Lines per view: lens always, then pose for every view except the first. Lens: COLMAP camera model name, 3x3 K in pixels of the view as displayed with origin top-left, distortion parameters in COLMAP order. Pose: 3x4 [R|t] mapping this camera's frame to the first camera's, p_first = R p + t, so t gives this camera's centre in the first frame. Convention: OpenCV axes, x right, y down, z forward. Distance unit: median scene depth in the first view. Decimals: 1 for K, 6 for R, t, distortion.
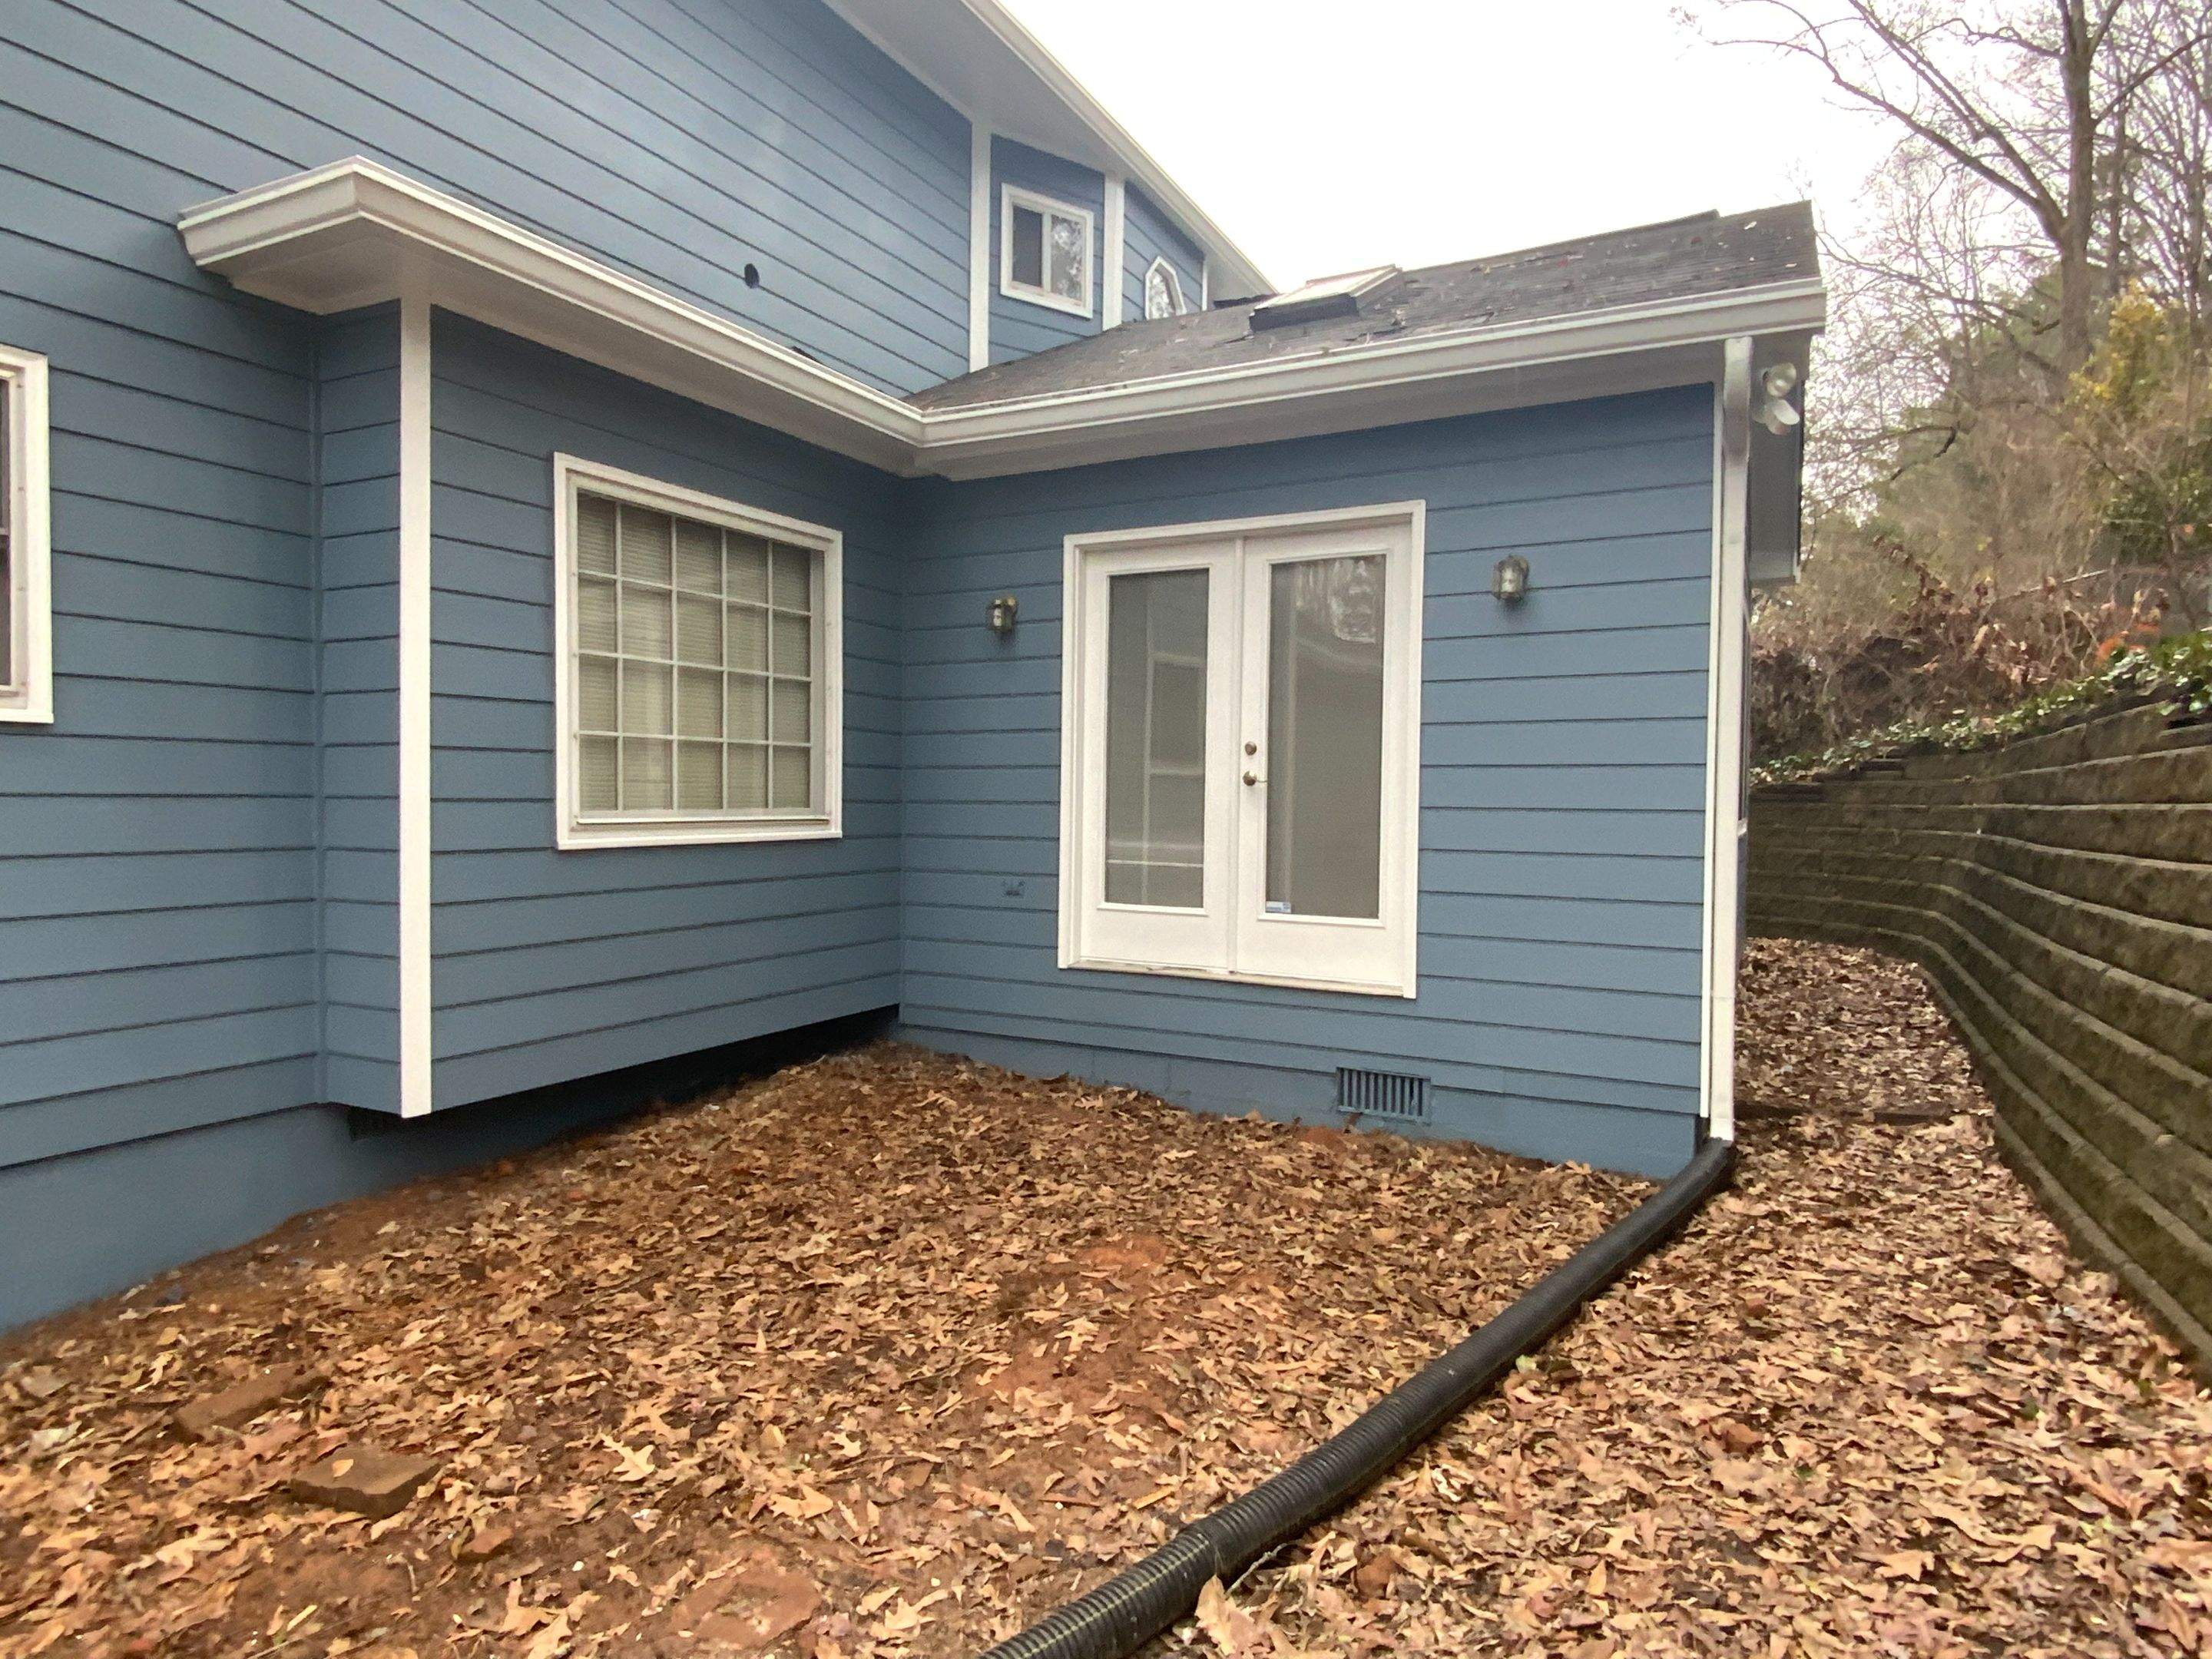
lens RADIAL K [[1293.9, 0, 1105.7], [0, 1293.9, 834.3], [0, 0, 1]] dist [0.020858, -0.020149]
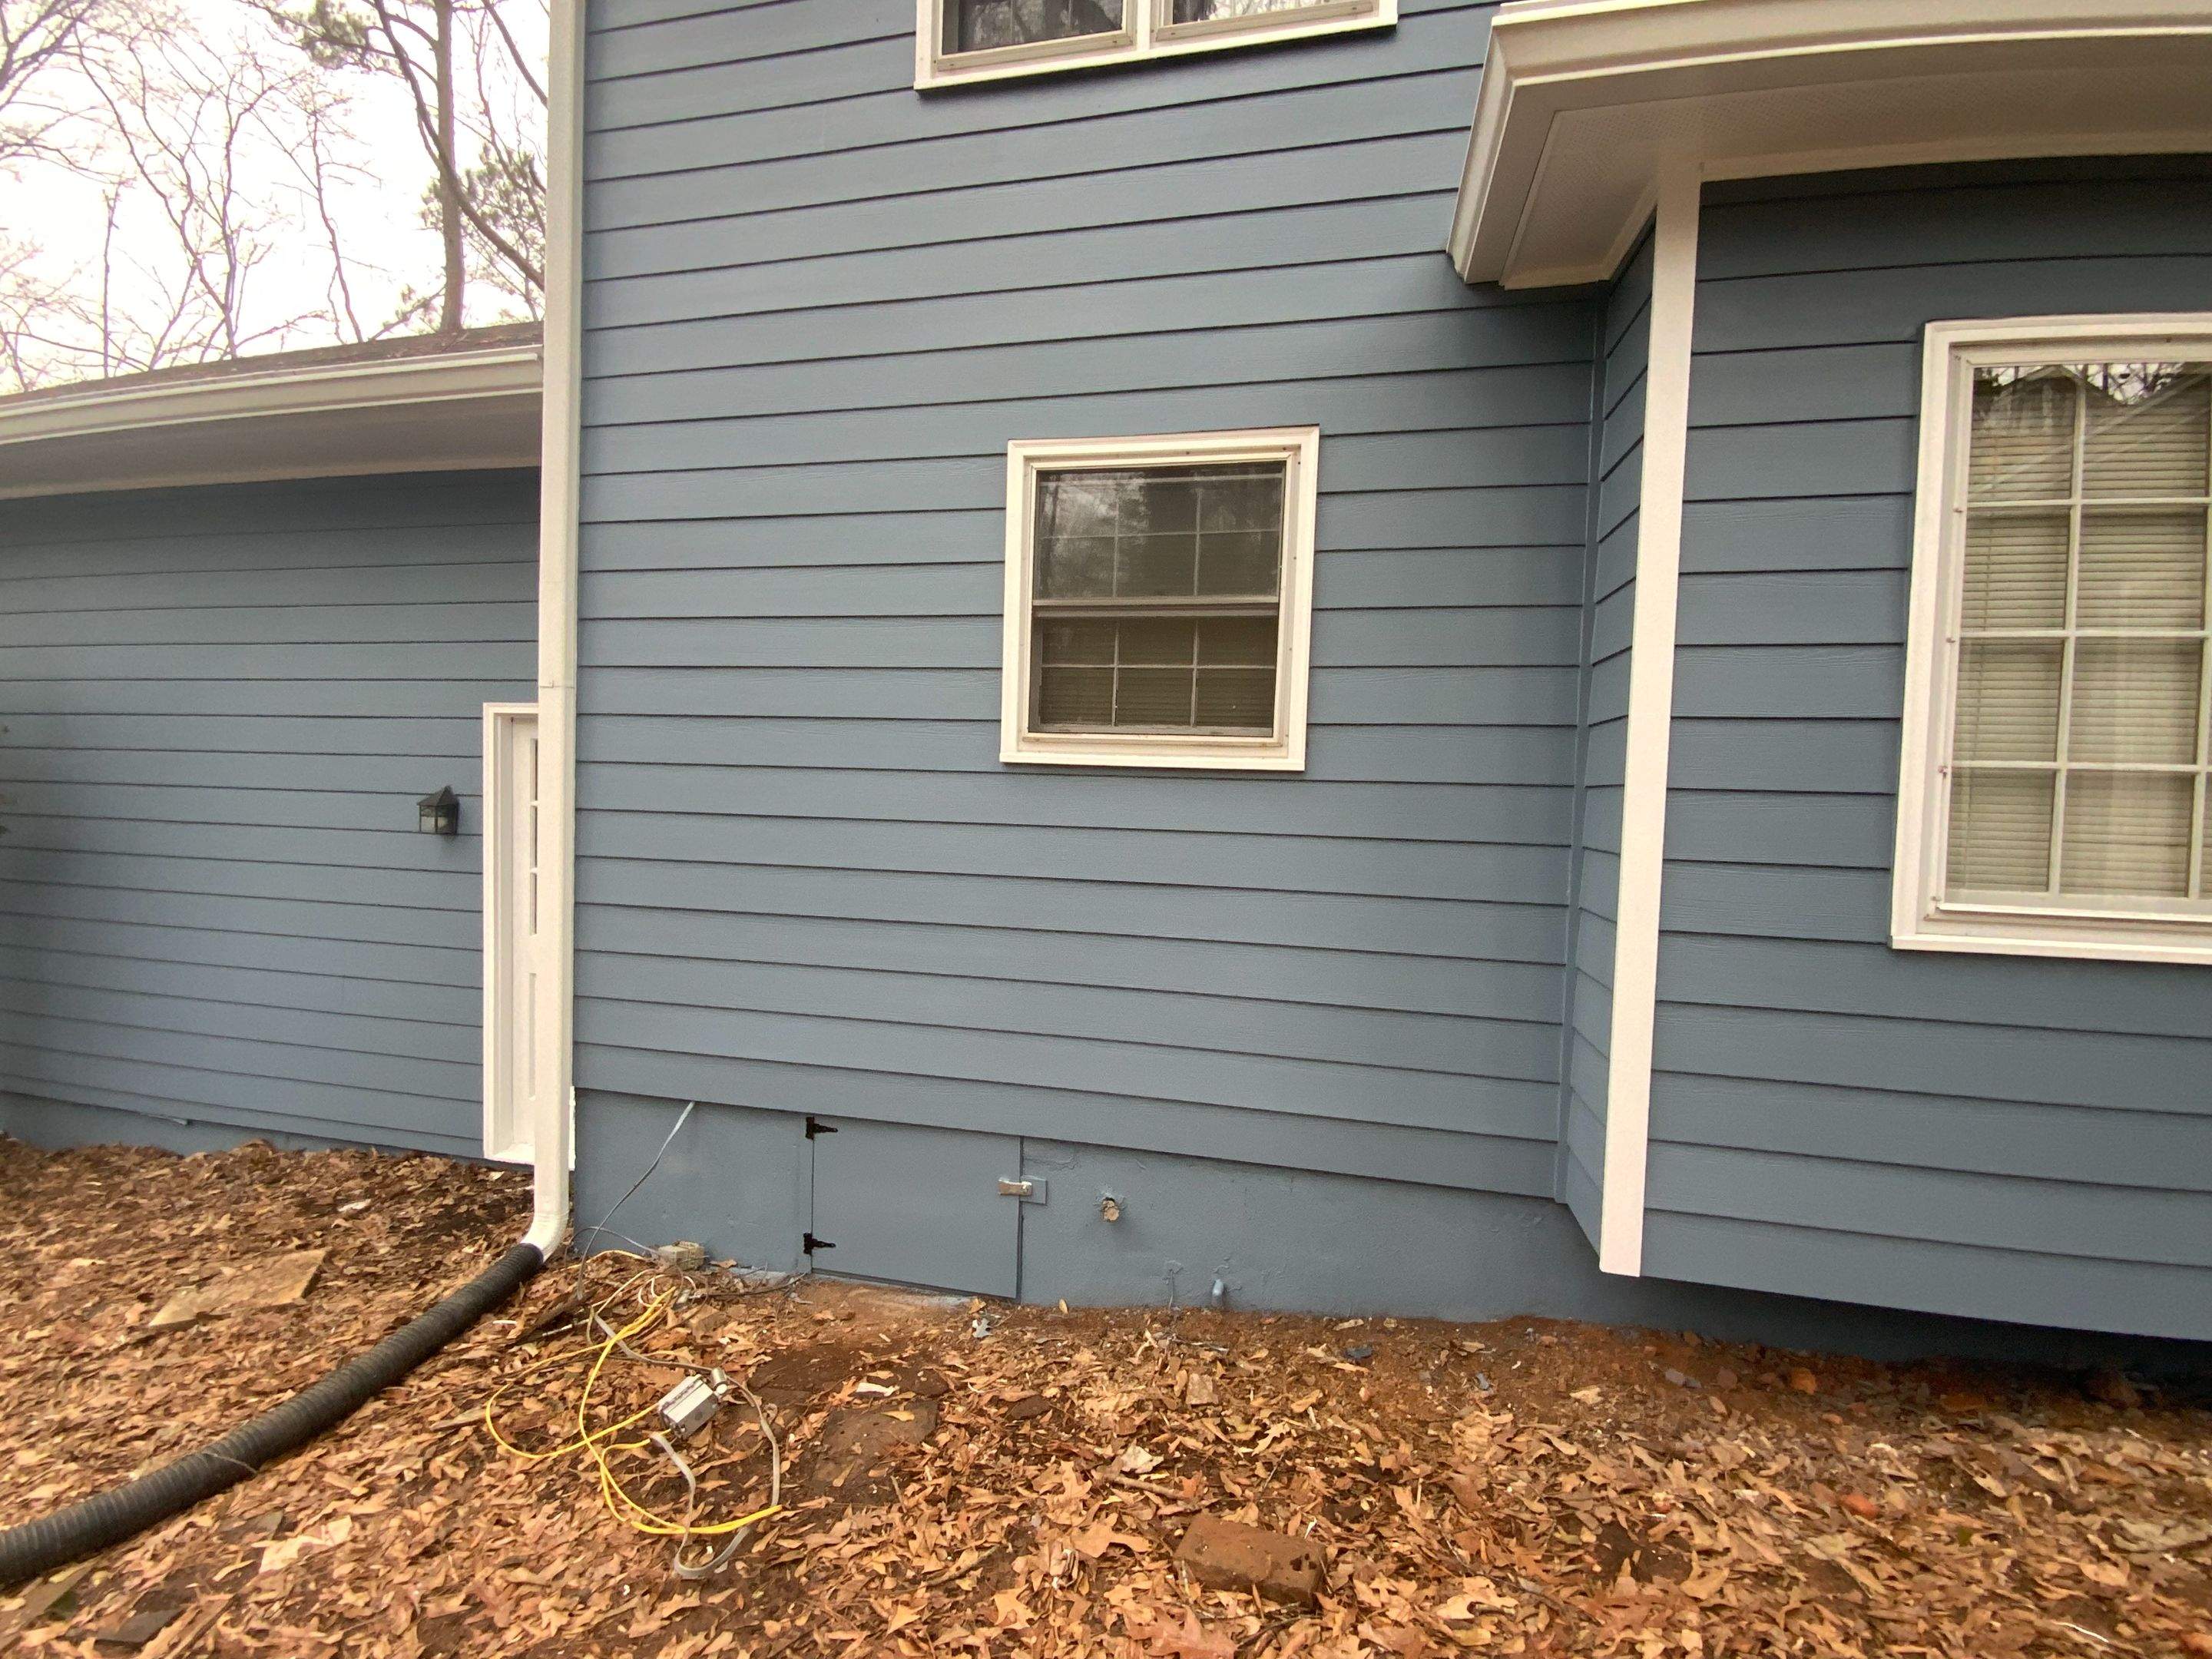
lens RADIAL K [[980.2, 0, 1096.3], [0, 980.2, 827.2], [0, 0, 1]] dist [0.005308, -0.007747]
pose [[0.247225, 0.035662, -0.968301, -0.052589], [-0.054657, 0.998245, 0.022810, -0.037540], [0.967415, 0.047286, 0.248741, 0.497275]]
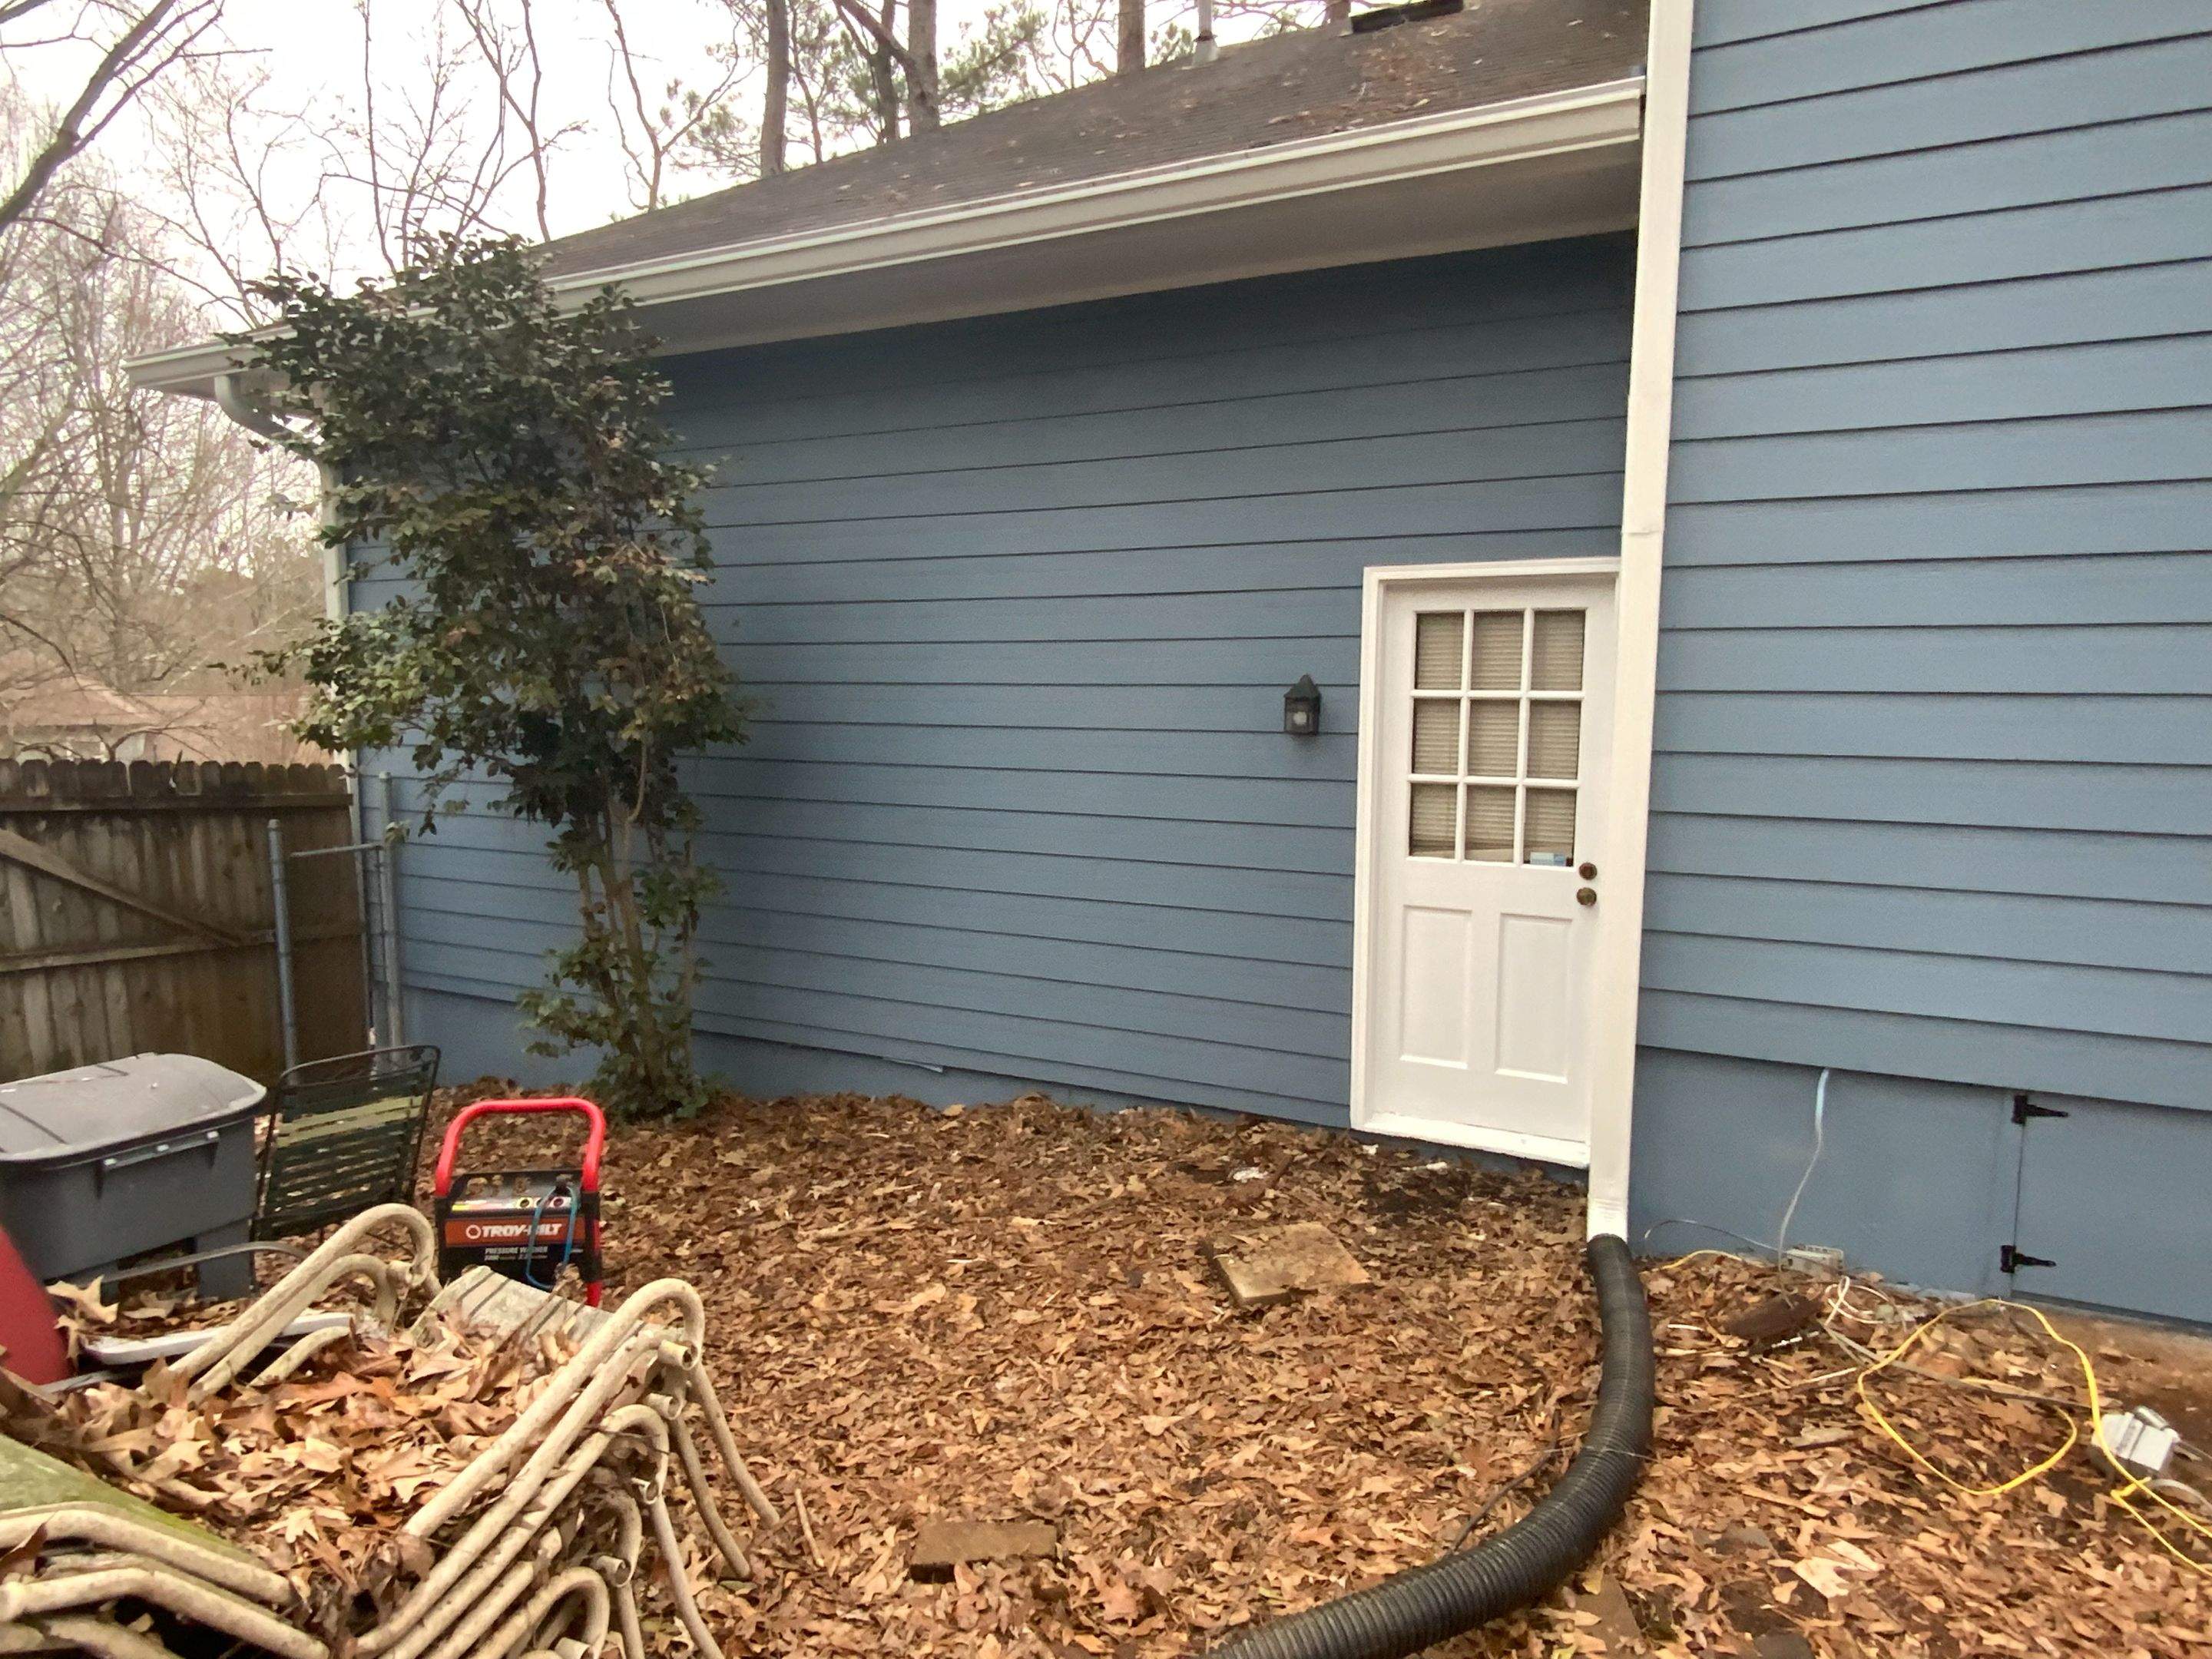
lens RADIAL K [[1293.9, 0, 1095.3], [0, 1293.9, 831.4], [0, 0, 1]] dist [0.020858, -0.020149]
pose [[0.029906, 0.103644, -0.994165, -0.112734], [-0.035078, 0.994106, 0.102583, 0.003430], [0.998937, 0.031805, 0.033366, -0.071469]]
